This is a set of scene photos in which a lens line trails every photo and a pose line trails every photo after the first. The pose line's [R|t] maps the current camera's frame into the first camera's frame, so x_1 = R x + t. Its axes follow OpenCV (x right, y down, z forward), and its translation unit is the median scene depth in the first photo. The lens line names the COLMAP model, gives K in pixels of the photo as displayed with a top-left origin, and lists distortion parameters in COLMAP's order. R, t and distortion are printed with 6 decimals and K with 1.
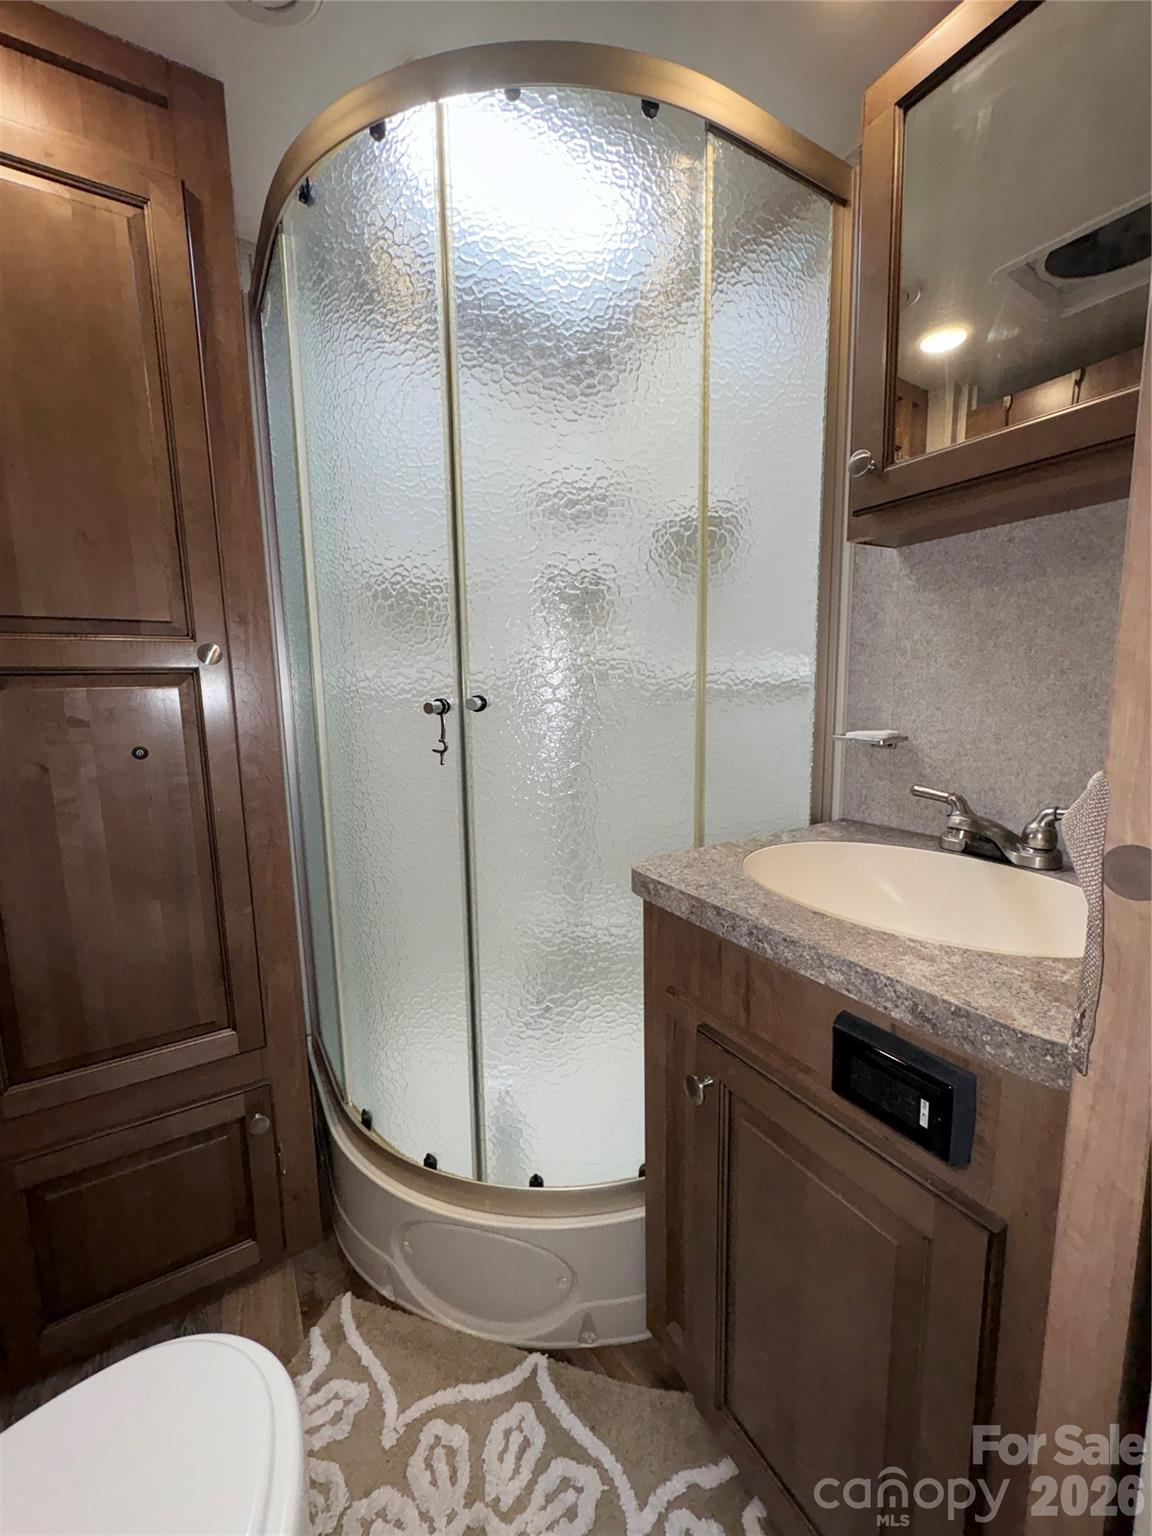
lens RADIAL K [[608.1, 0, 571.9], [0, 608.1, 767.2], [0, 0, 1]] dist [-0.000099, 0.000437]
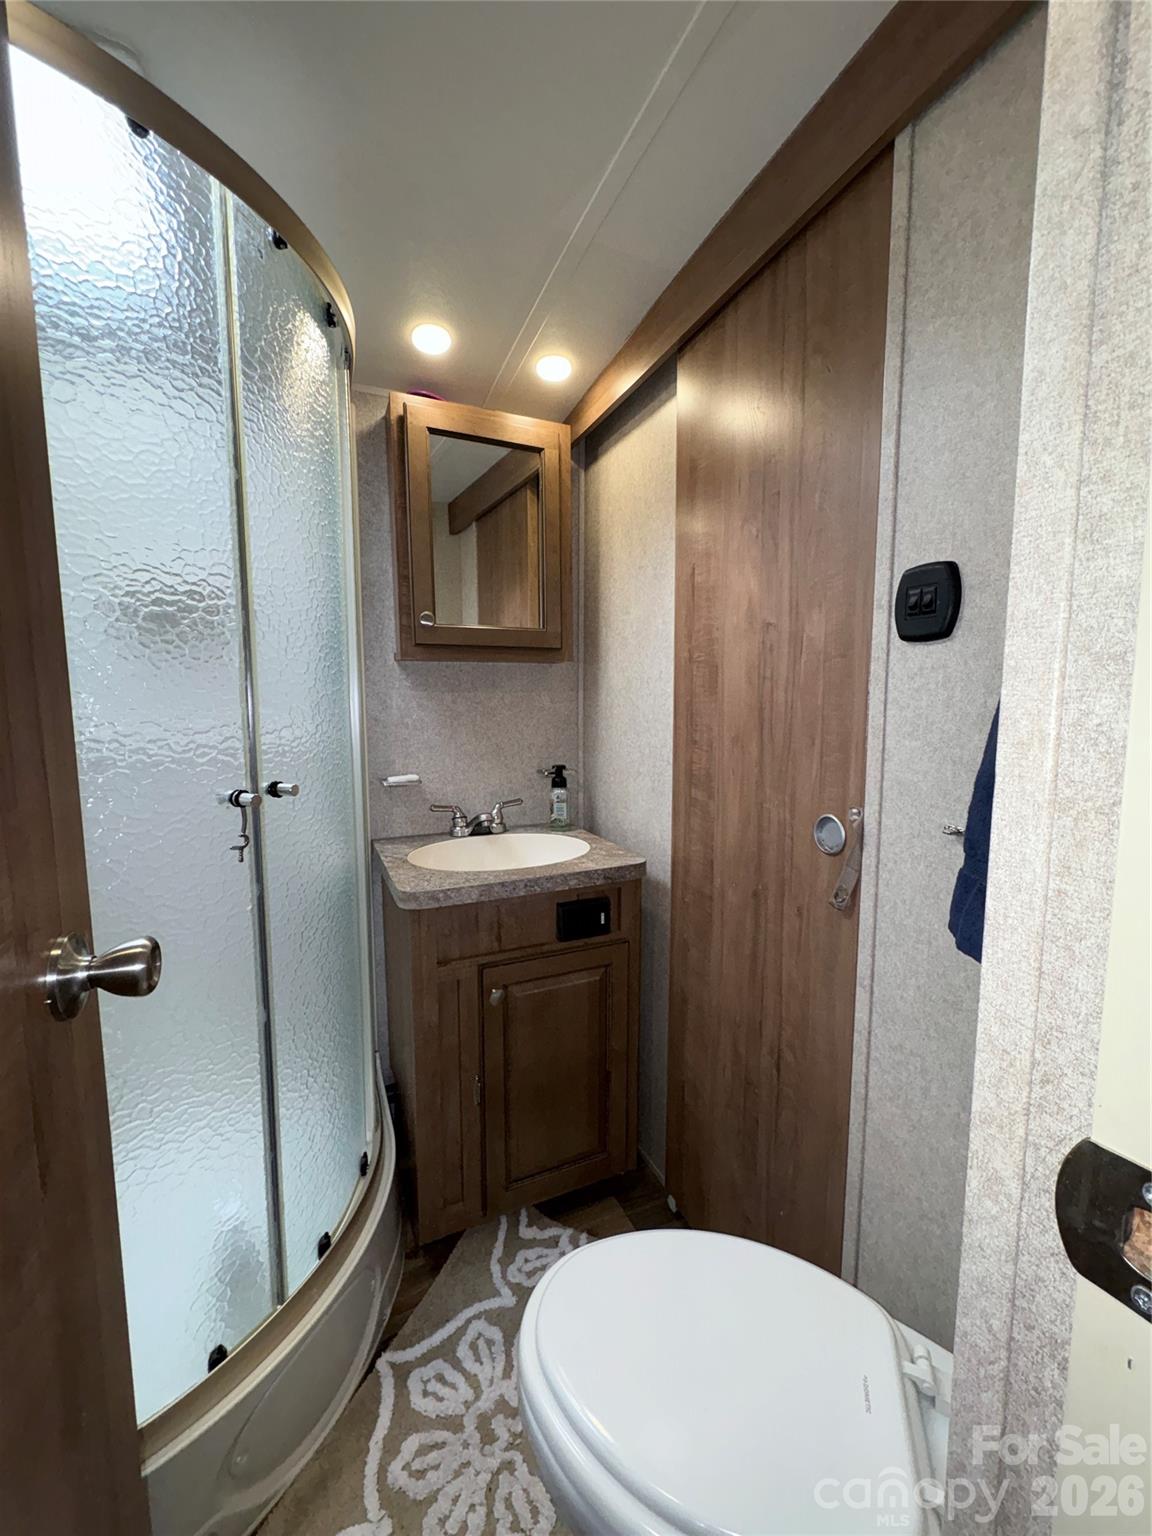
lens RADIAL K [[608.1, 0, 576.6], [0, 608.1, 764.1], [0, 0, 1]] dist [-0.000099, 0.000437]
pose [[0.128683, -0.085088, 0.988029, -1.130405], [0.135201, 0.988515, 0.067521, -0.155076], [-0.982426, 0.124893, 0.138709, 0.394366]]
